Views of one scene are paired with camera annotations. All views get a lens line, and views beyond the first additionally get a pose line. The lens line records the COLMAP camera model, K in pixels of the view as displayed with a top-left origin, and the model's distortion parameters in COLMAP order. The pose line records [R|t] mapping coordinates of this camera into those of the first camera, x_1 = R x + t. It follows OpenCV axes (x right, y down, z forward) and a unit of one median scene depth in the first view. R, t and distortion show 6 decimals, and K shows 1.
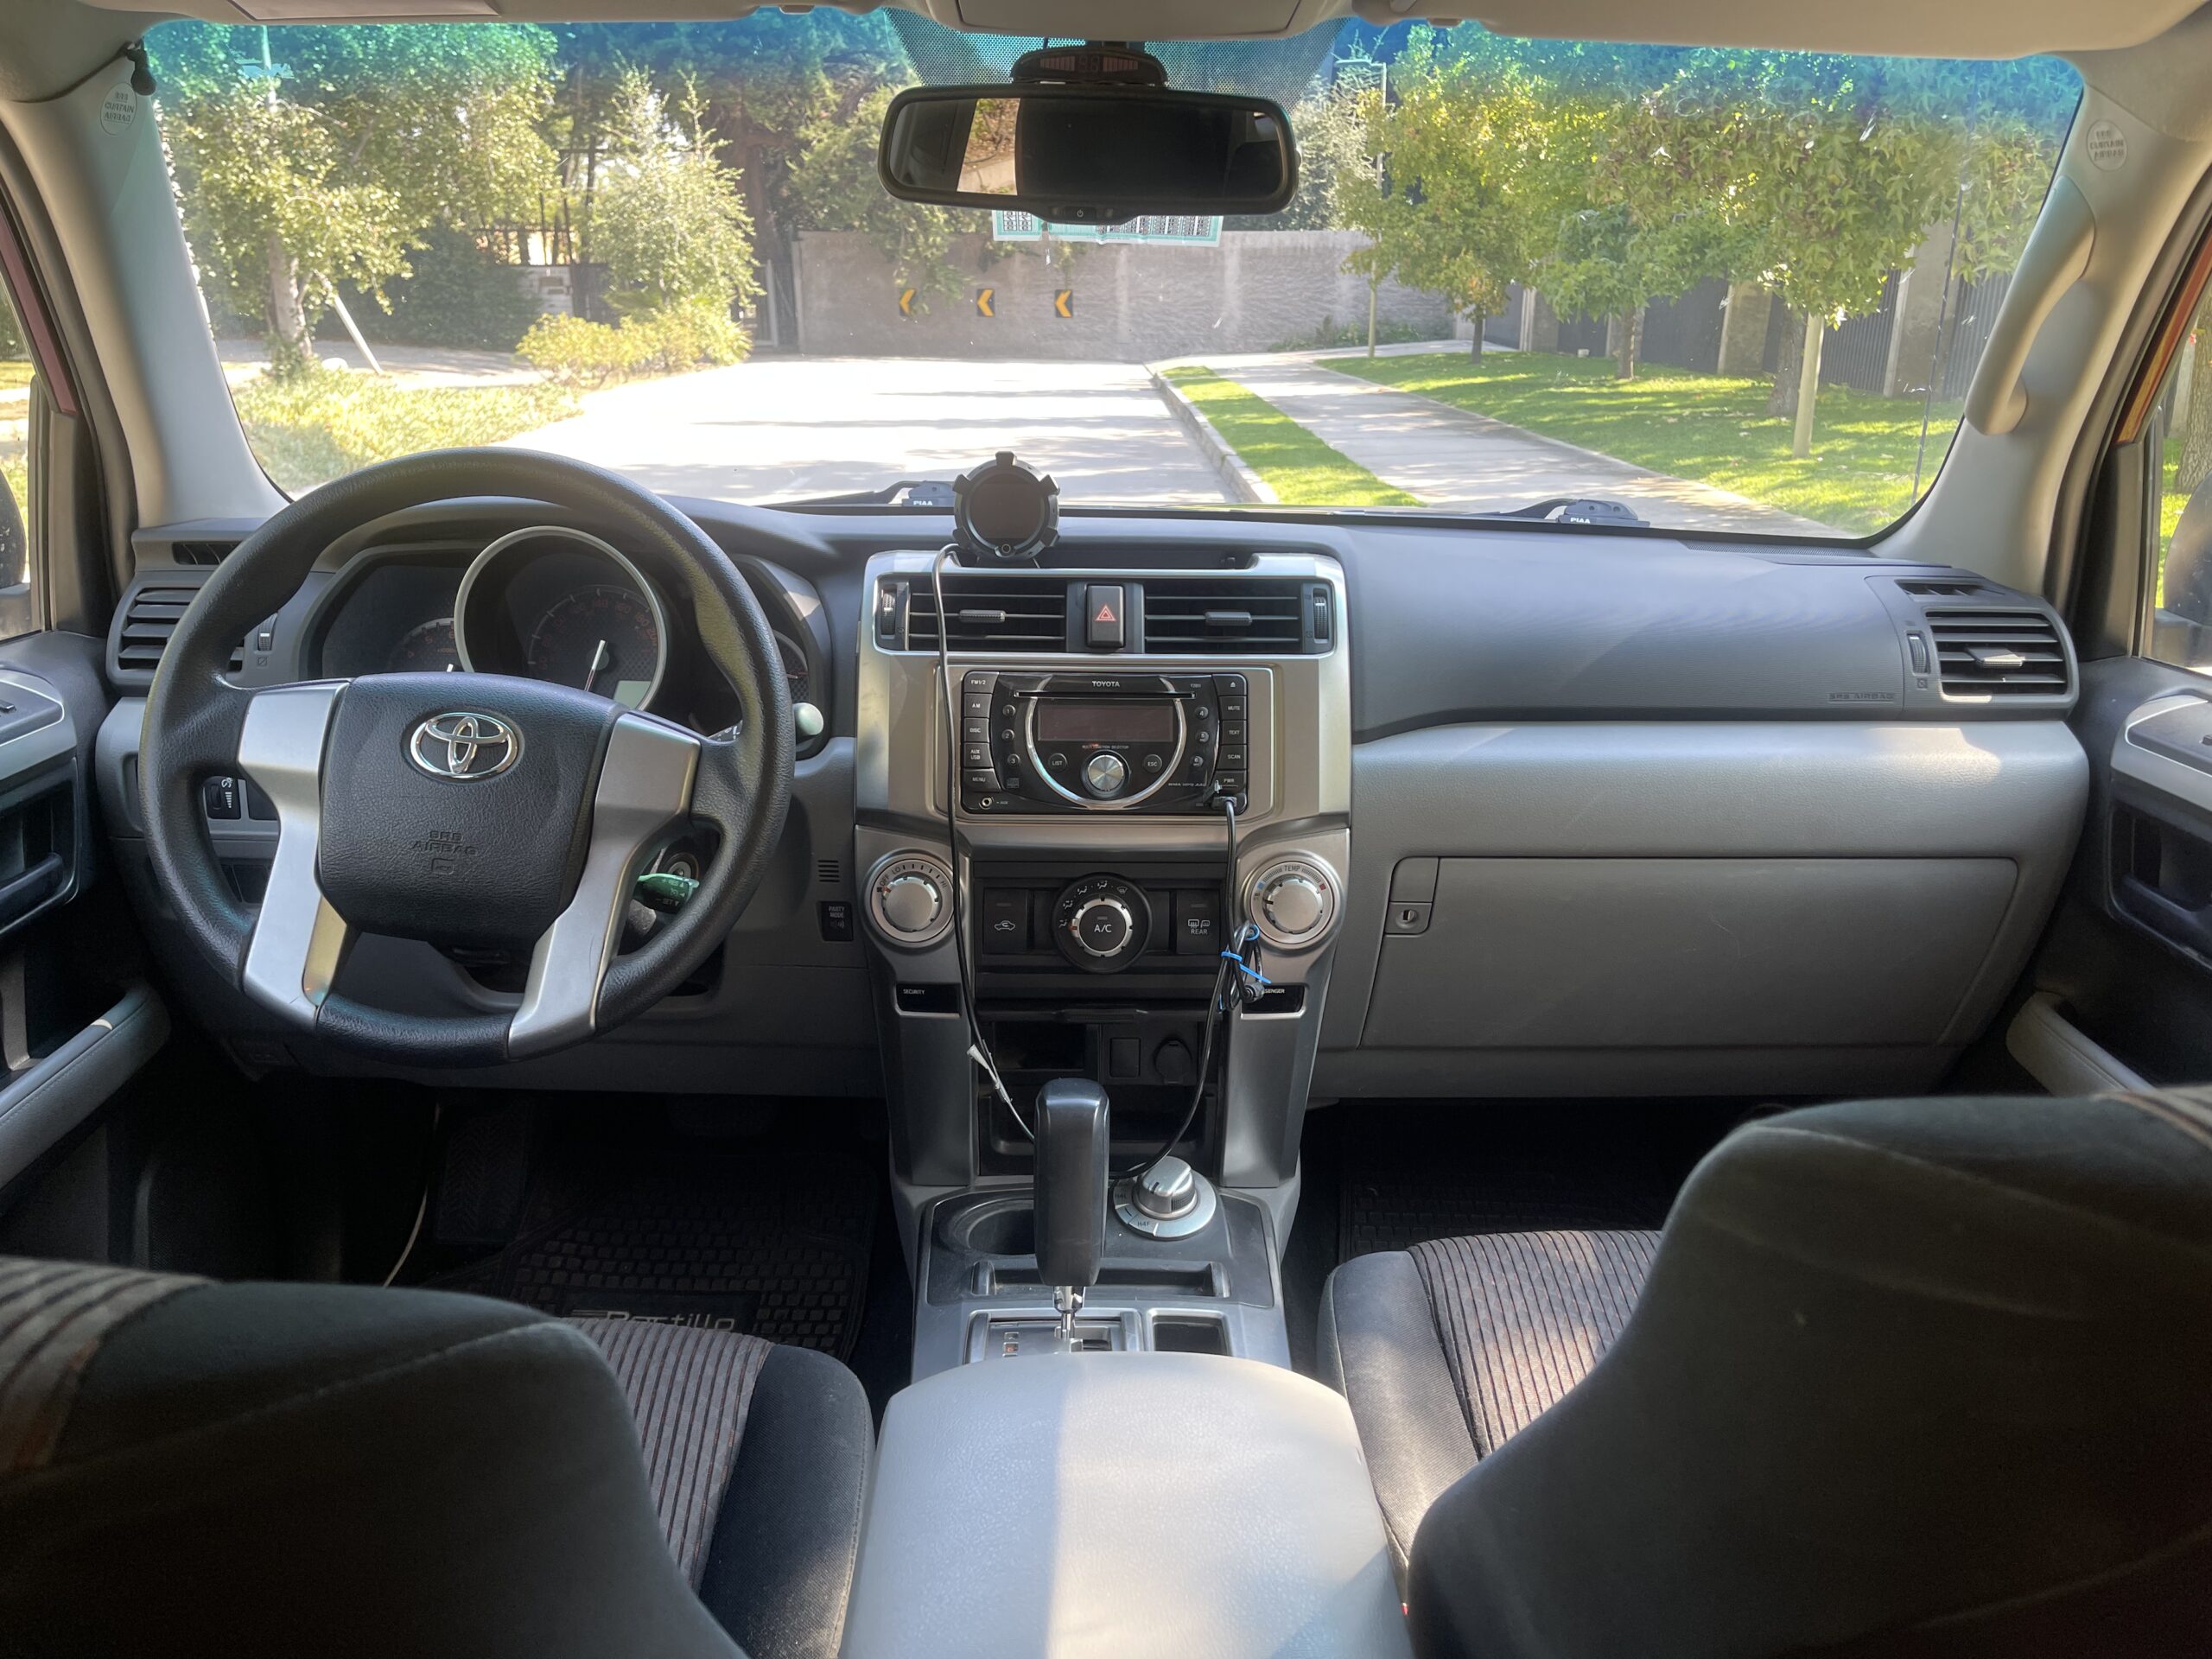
lens RADIAL K [[1678.9, 0, 1095.8], [0, 1678.9, 826.8], [0, 0, 1]] dist [0.065267, -0.082283]
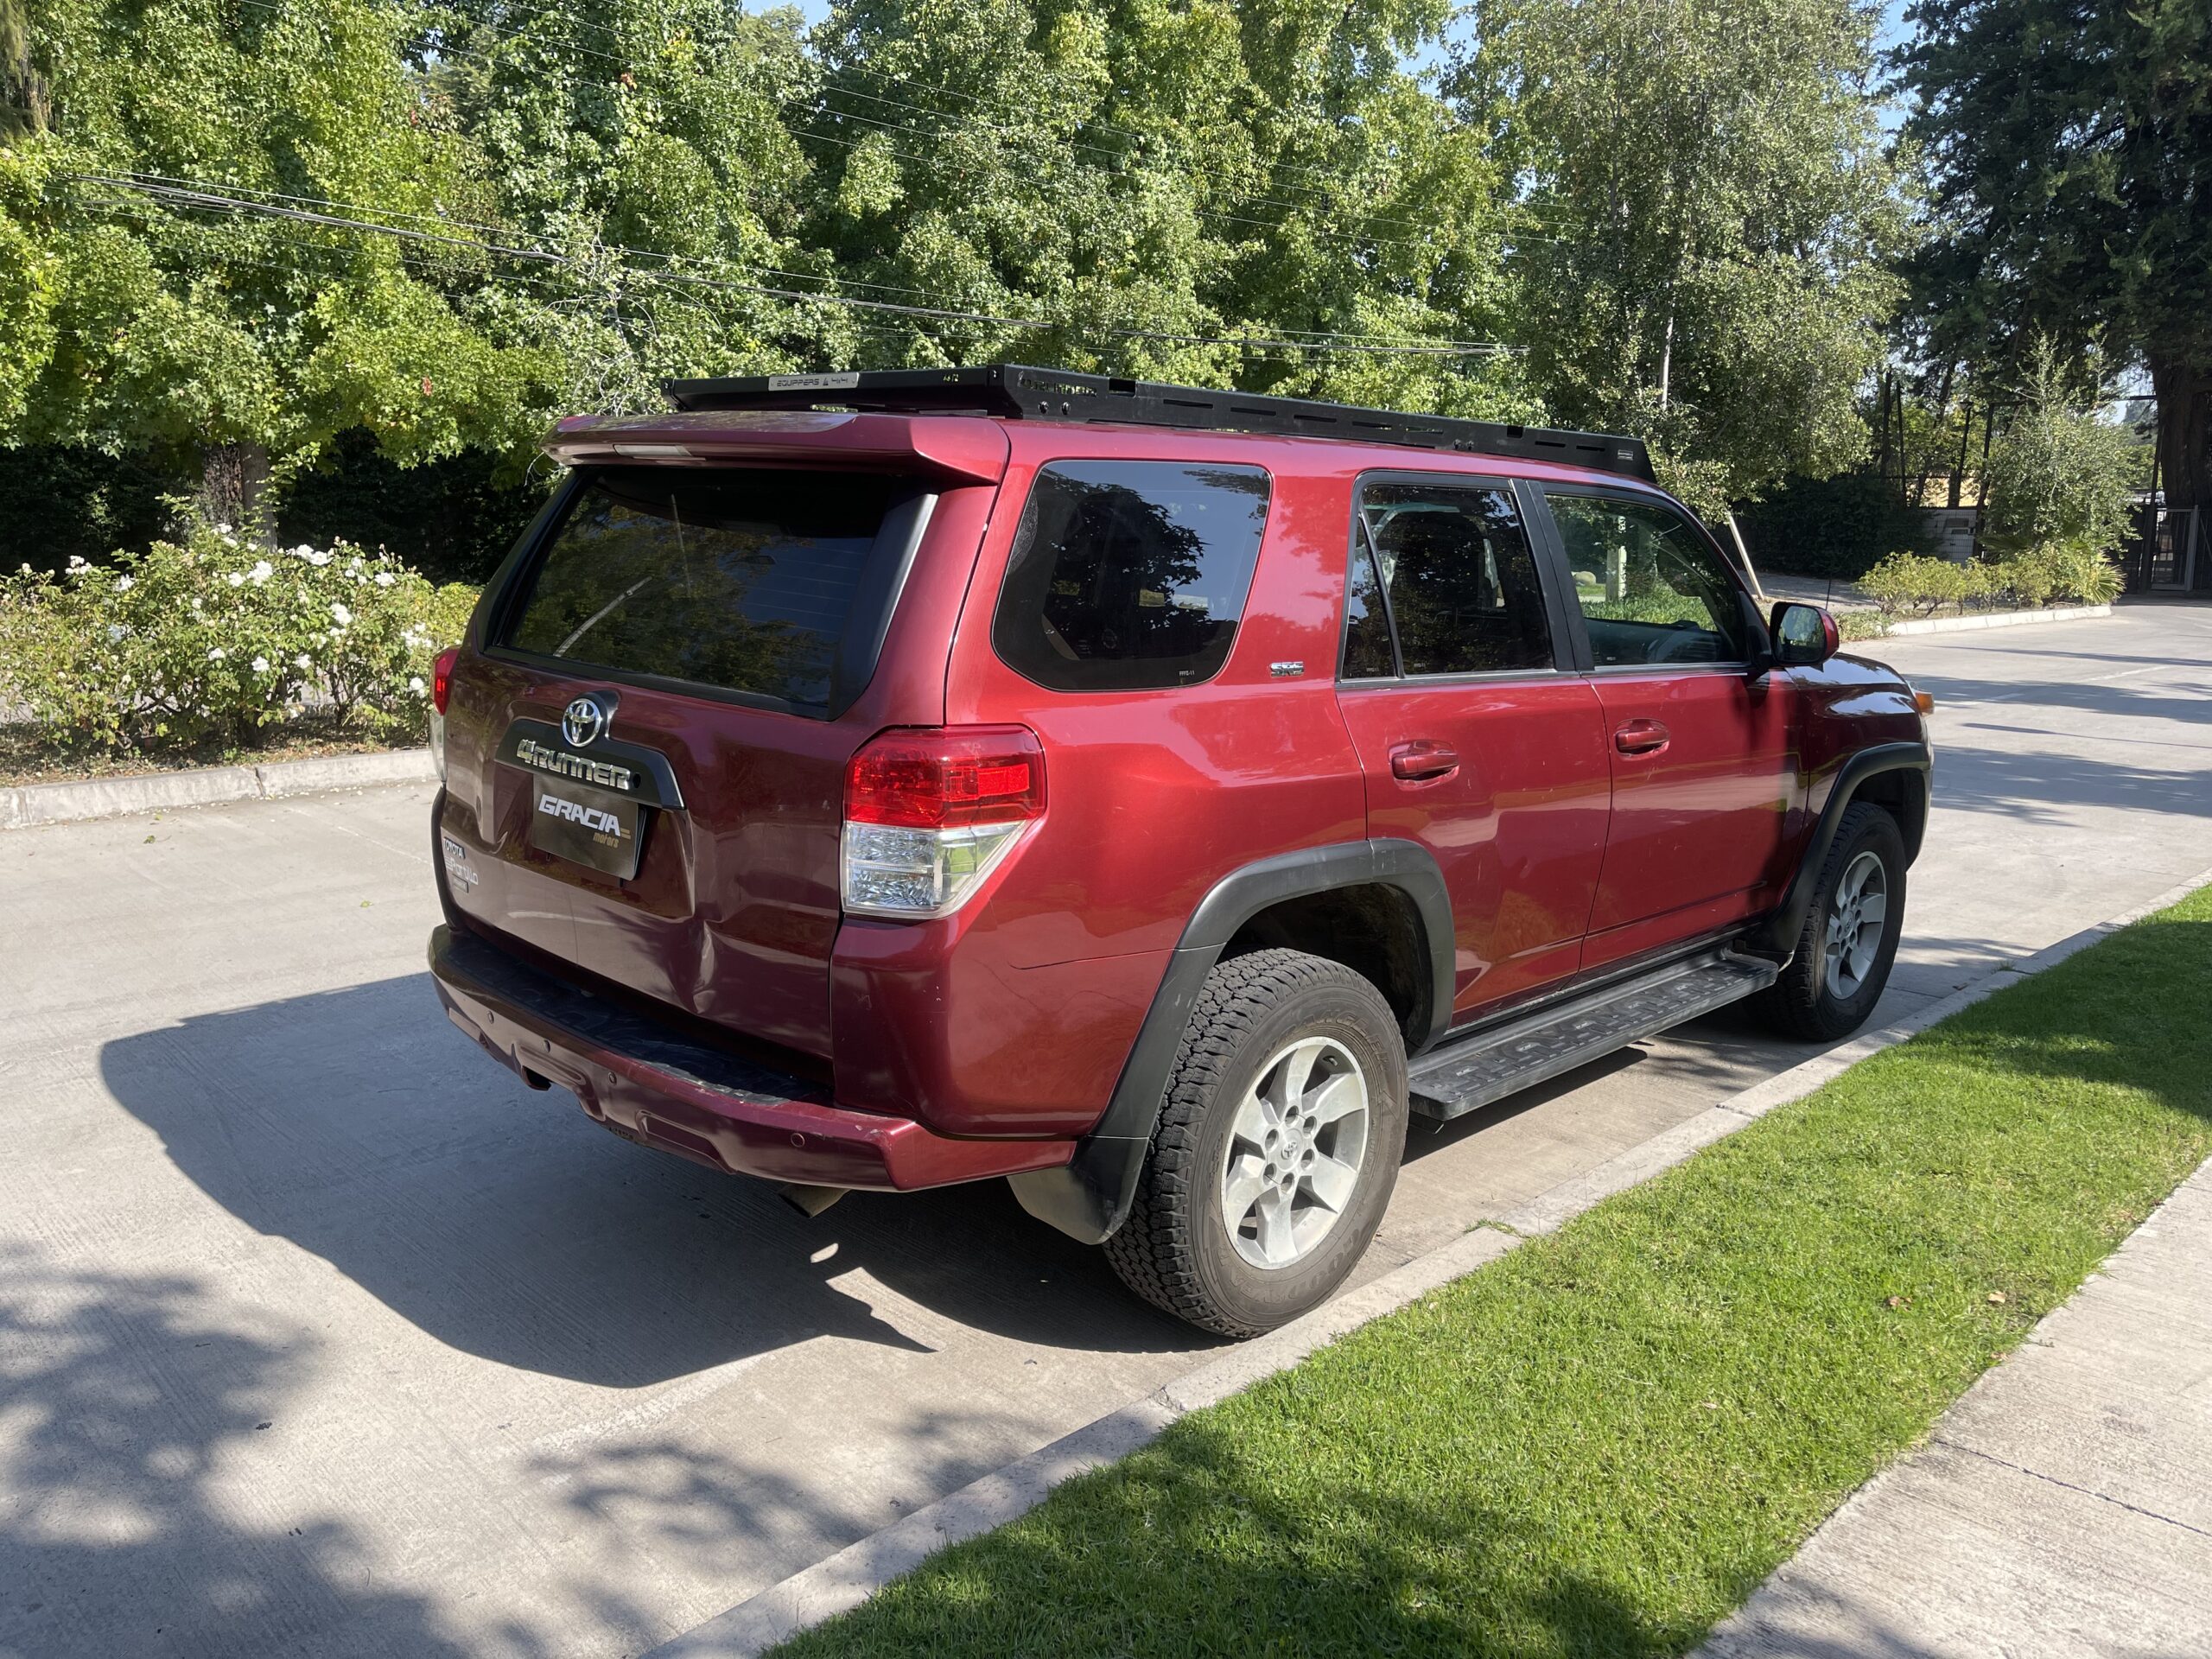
lens RADIAL K [[1673.2, 0, 1118.1], [0, 1673.2, 804.7], [0, 0, 1]] dist [0.126444, -0.161835]
pose [[0.710042, 0.137402, -0.690624, 0.231666], [-0.234621, 0.970899, -0.048054, 0.073752], [0.663923, 0.196155, 0.721616, -0.264797]]
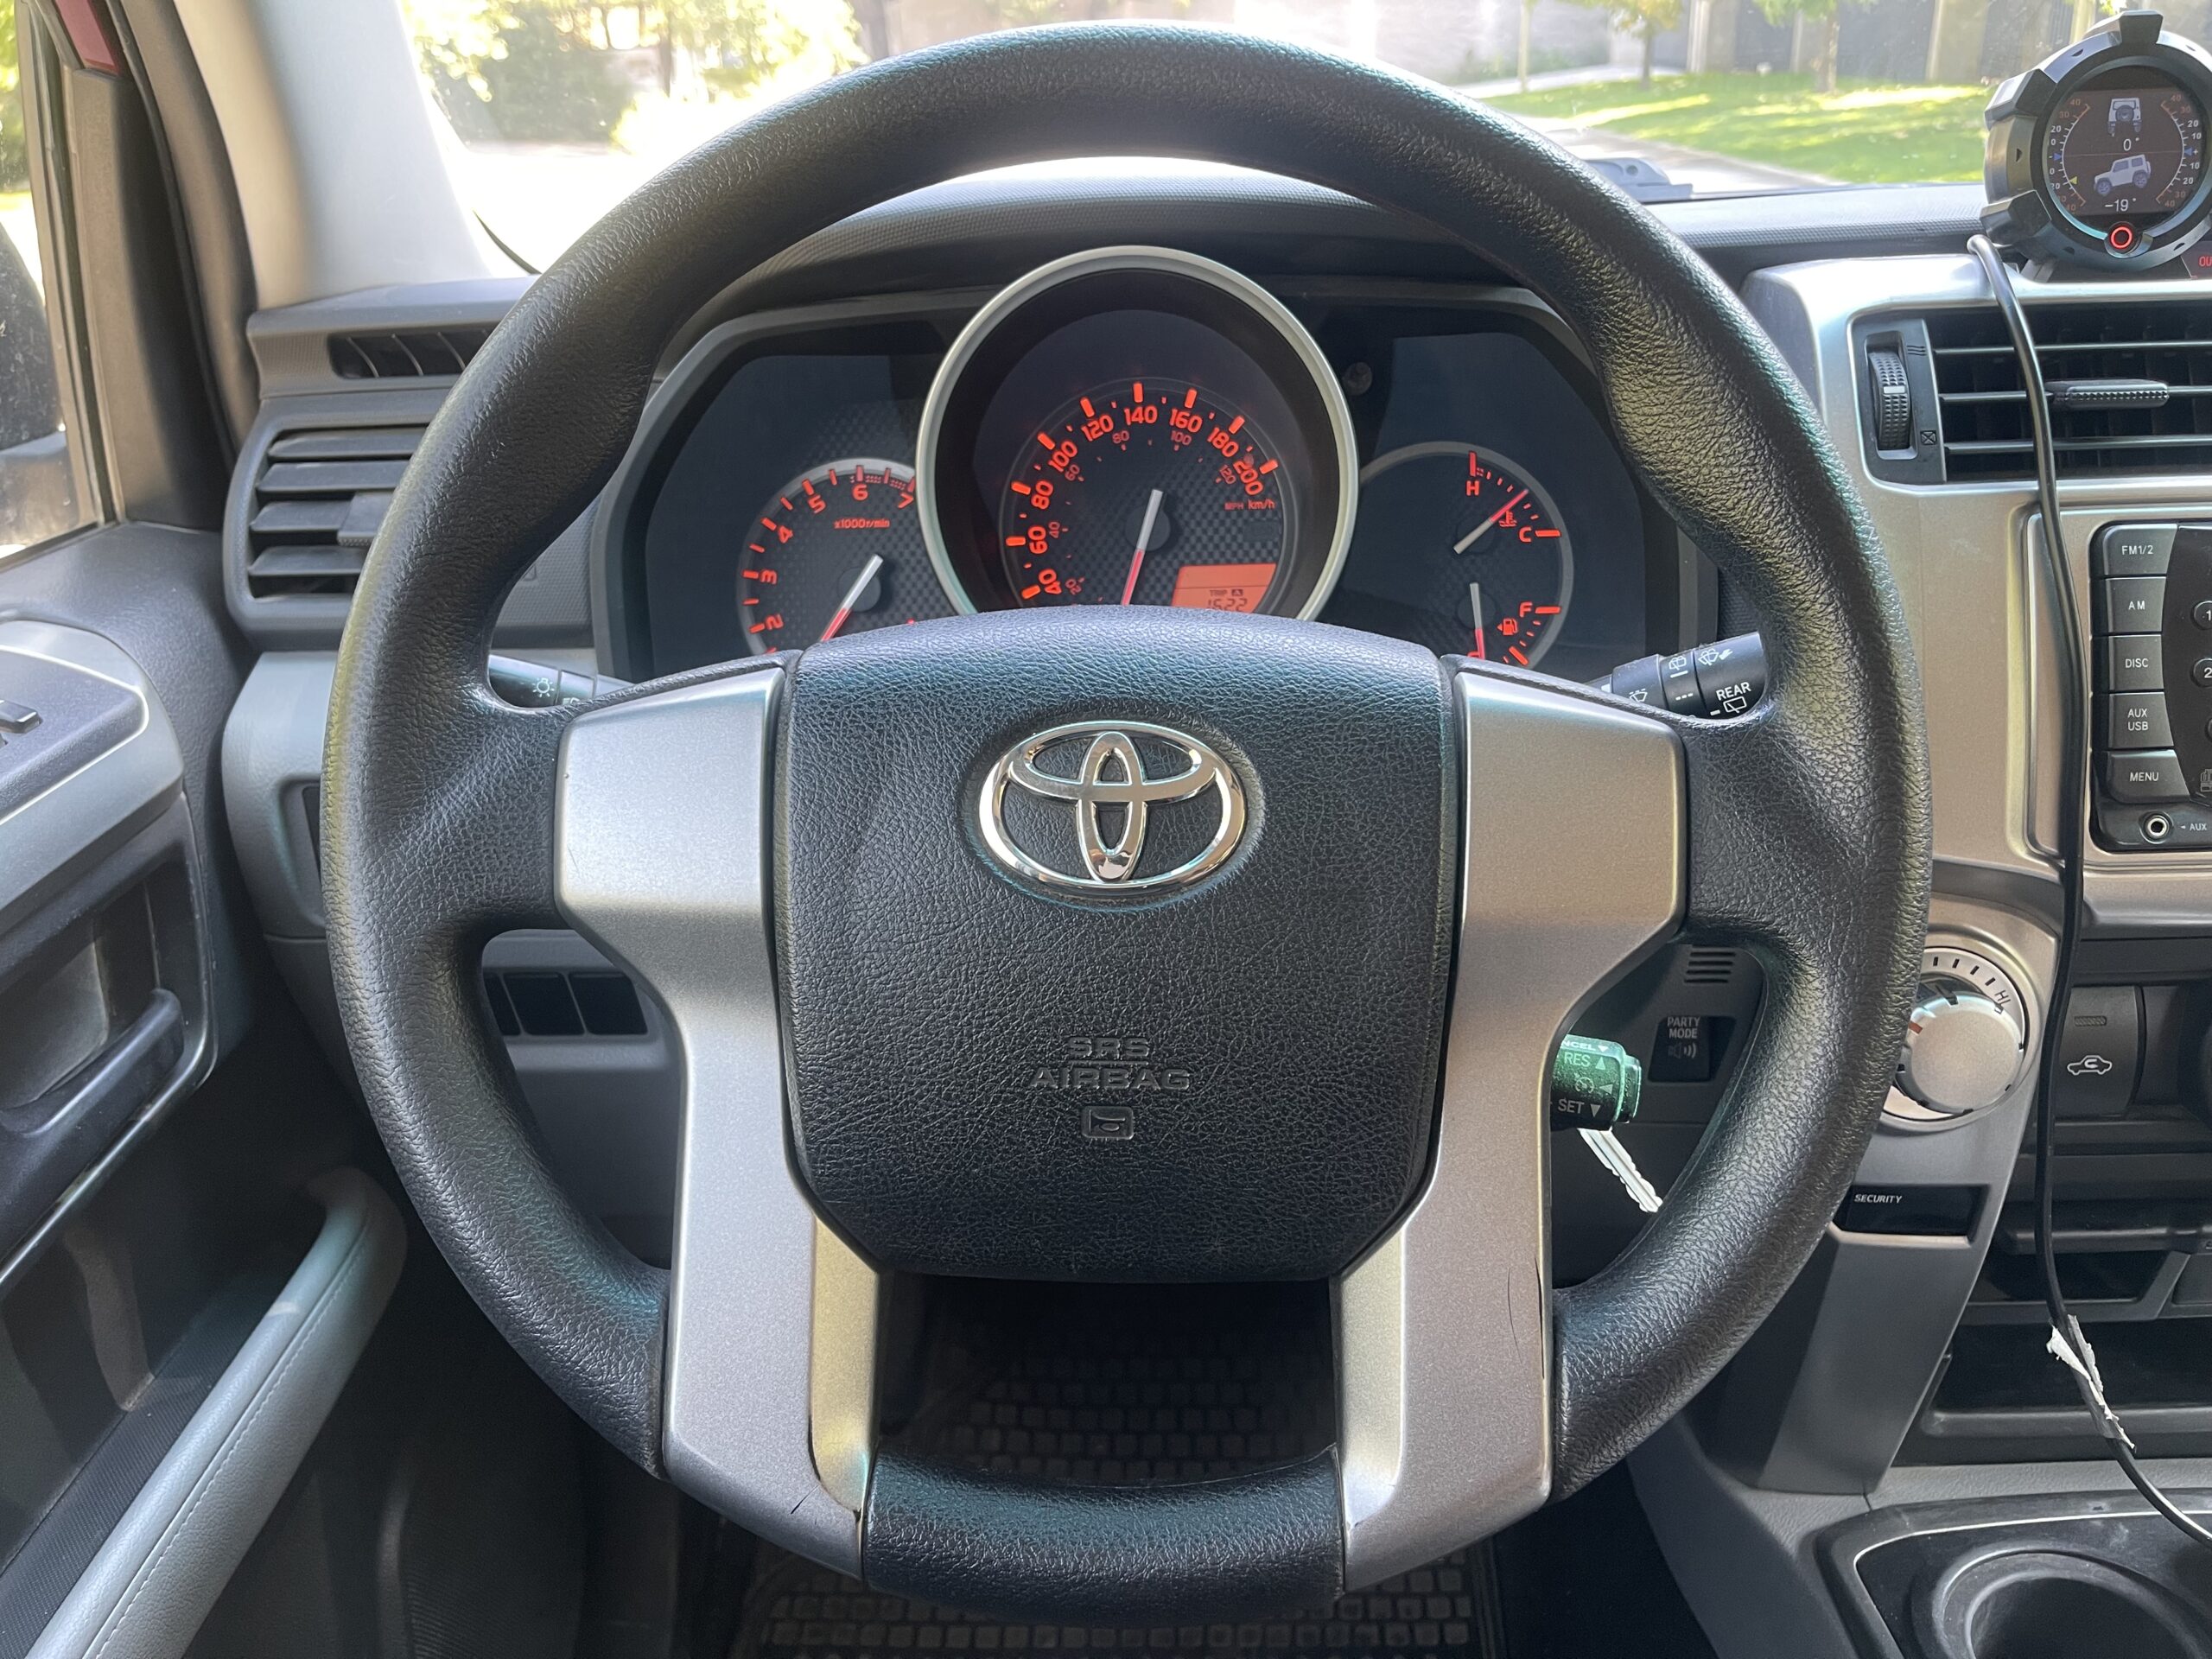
lens RADIAL K [[1694.6, 0, 1106.7], [0, 1694.6, 832.0], [0, 0, 1]] dist [0.062171, -0.095751]
pose [[0.997036, -0.034023, -0.069007, -0.029925], [0.042329, 0.991538, 0.122725, -0.007803], [0.064247, -0.125282, 0.990039, 0.052355]]
